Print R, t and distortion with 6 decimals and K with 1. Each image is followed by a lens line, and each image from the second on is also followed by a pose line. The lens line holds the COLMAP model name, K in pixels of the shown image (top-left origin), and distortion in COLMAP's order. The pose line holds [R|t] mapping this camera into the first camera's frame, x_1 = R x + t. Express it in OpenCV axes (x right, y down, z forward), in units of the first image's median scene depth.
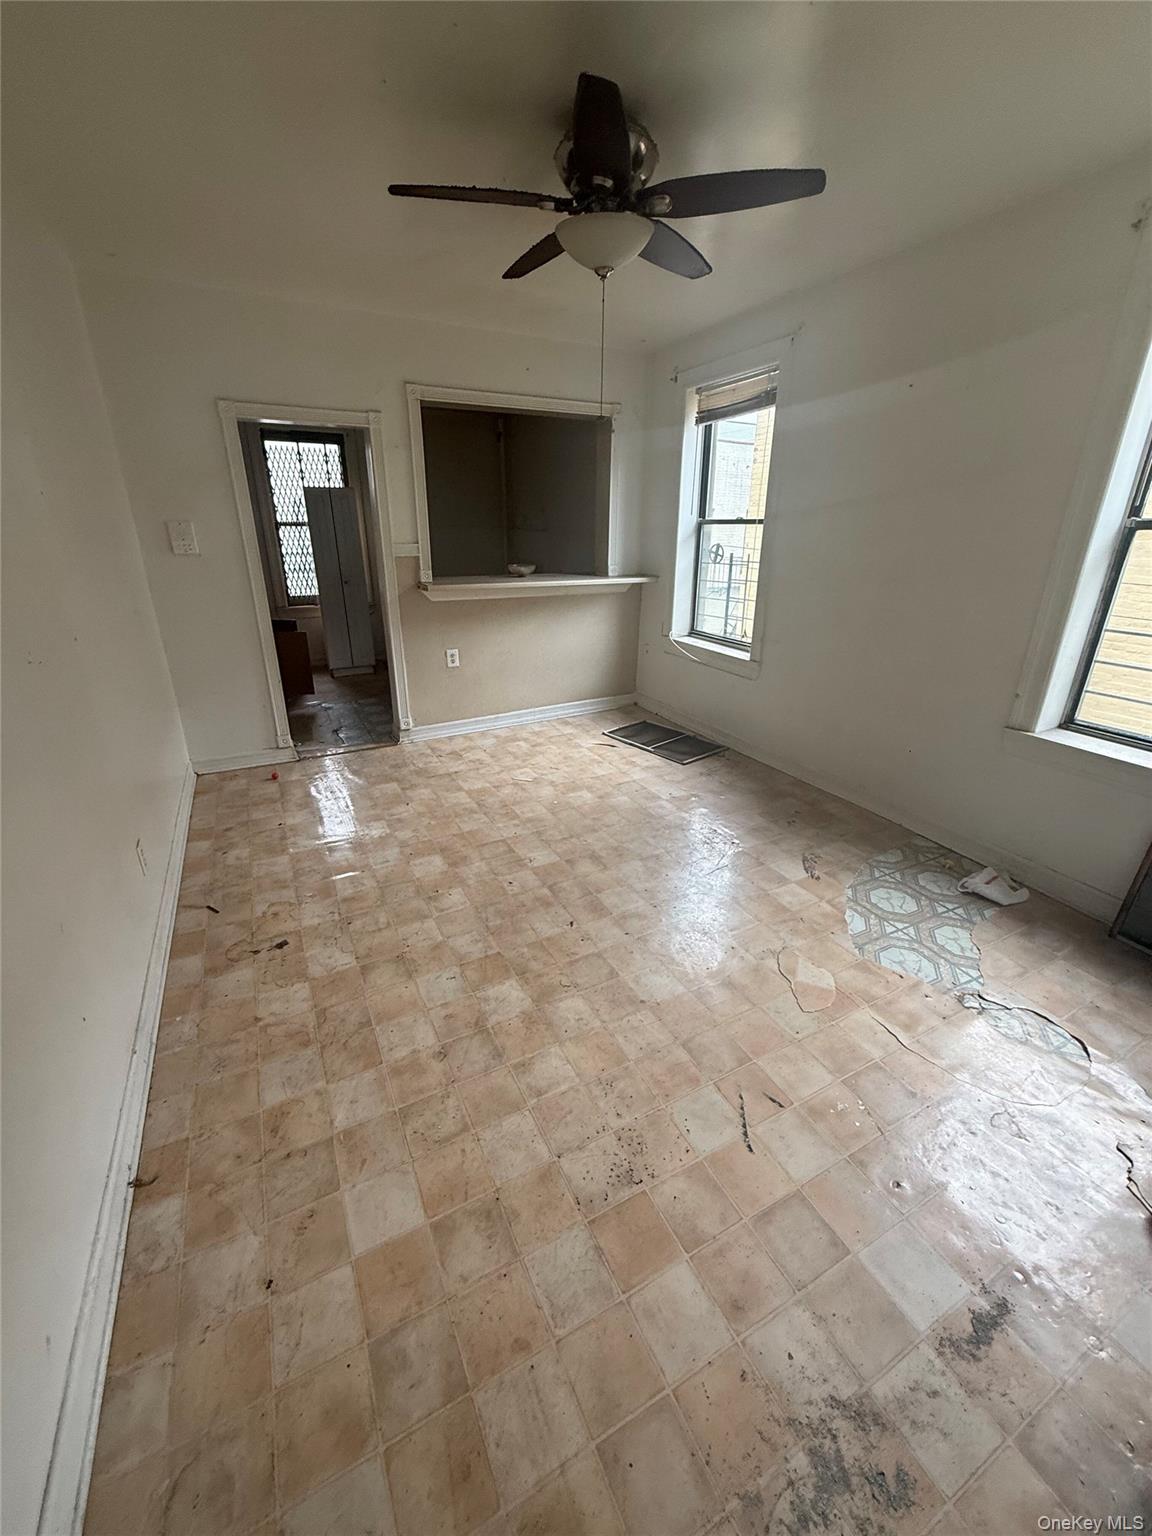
lens RADIAL K [[611.1, 0, 577.1], [0, 611.1, 768.1], [0, 0, 1]] dist [-0.000026, -0.000305]
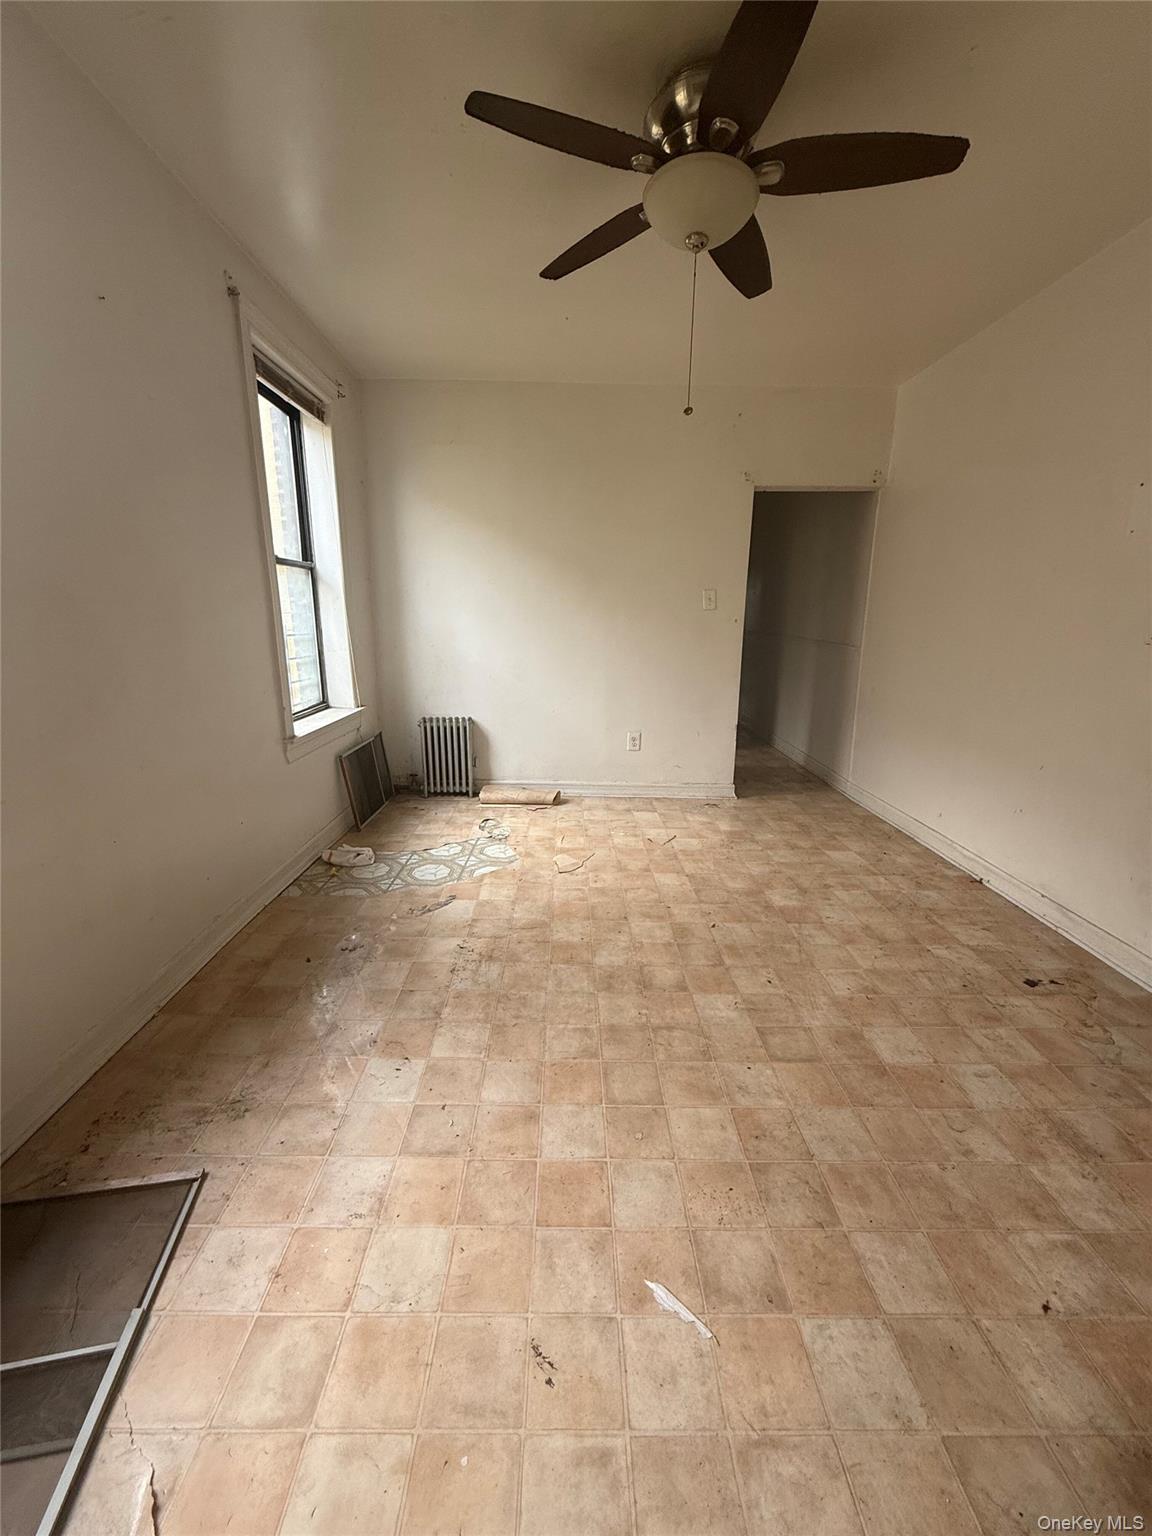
lens RADIAL K [[611.1, 0, 567.1], [0, 611.1, 761.5], [0, 0, 1]] dist [-0.000026, -0.000305]
pose [[-0.887917, -0.121726, 0.443606, -0.216214], [0.158058, 0.824907, 0.542722, -0.581497], [-0.431997, 0.552007, -0.713209, 1.702916]]
